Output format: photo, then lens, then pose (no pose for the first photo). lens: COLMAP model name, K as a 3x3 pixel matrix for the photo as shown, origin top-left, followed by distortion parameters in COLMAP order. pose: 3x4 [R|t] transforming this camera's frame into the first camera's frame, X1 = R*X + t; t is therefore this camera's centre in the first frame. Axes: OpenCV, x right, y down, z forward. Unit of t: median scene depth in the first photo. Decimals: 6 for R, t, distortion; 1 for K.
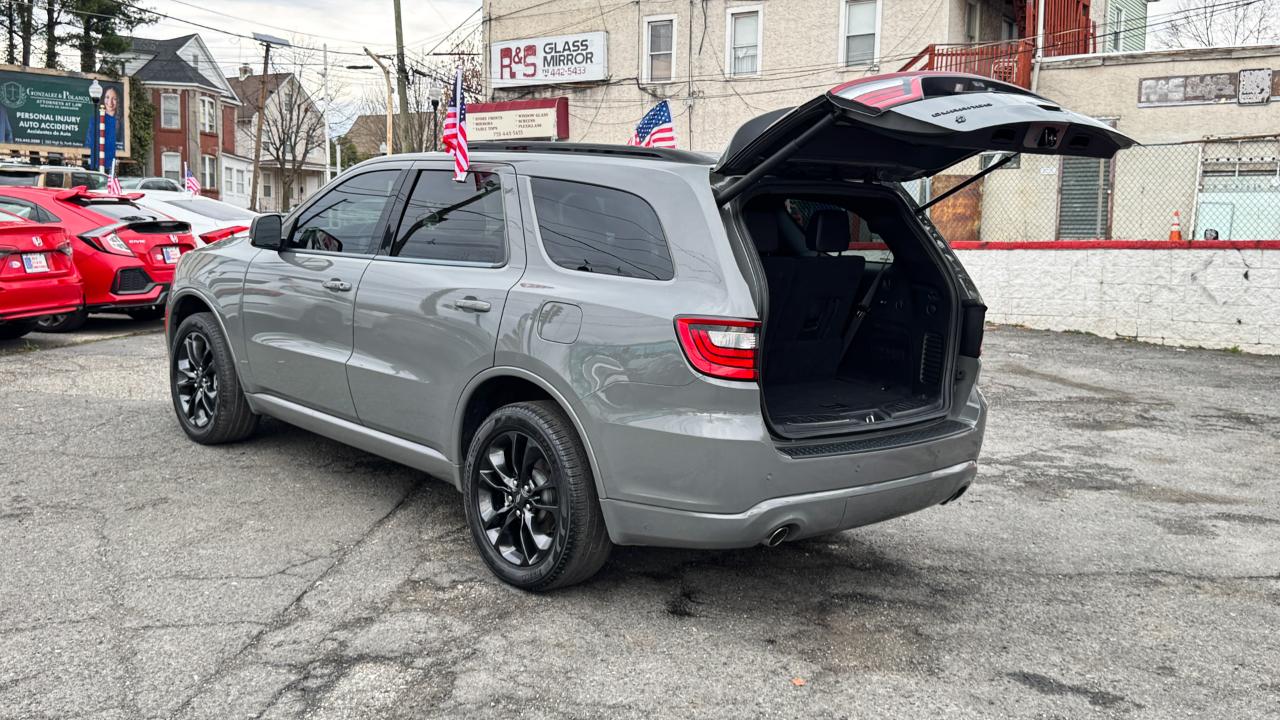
lens RADIAL K [[1262.8, 0, 630.7], [0, 1262.8, 365.6], [0, 0, 1]] dist [0.177276, -0.384165]
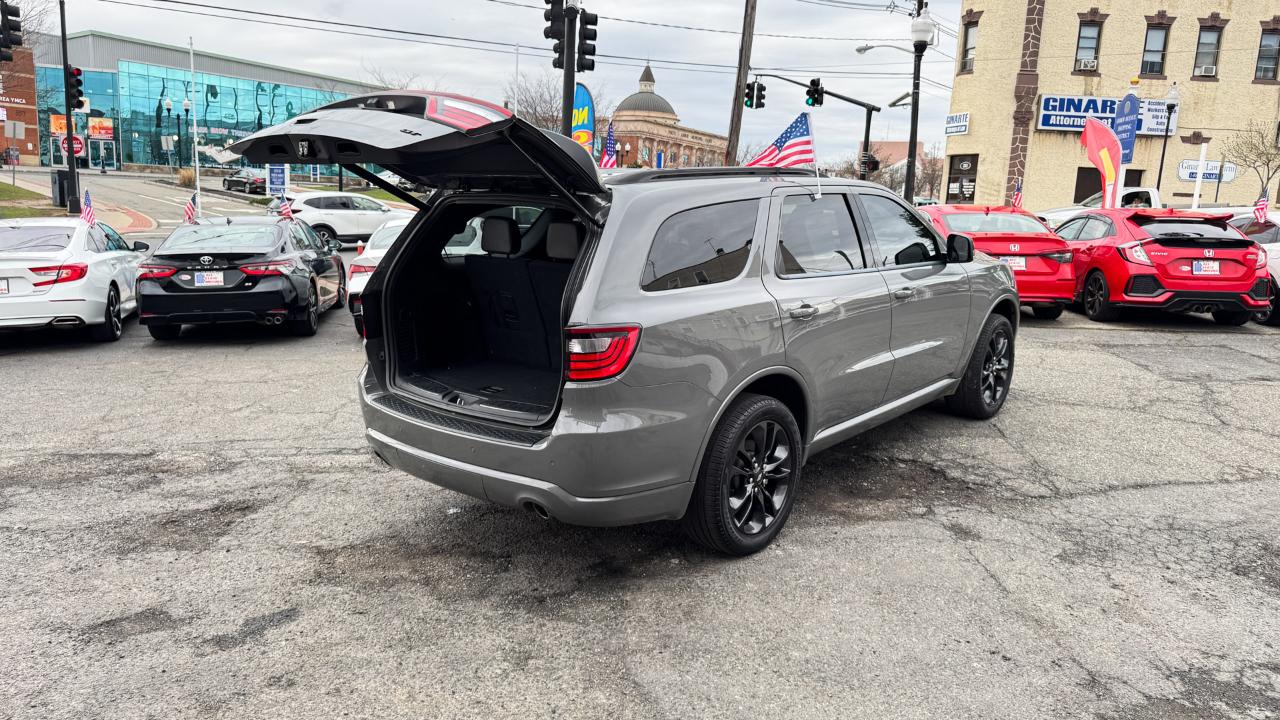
lens RADIAL K [[911.5, 0, 640.0], [0, 911.5, 360.0], [0, 0, 1]] dist [0.007906, -0.005610]
pose [[0.137478, 0.158749, -0.977701, 0.402406], [-0.138163, 0.980497, 0.139776, -0.052517], [0.980821, 0.115866, 0.156730, 0.412128]]
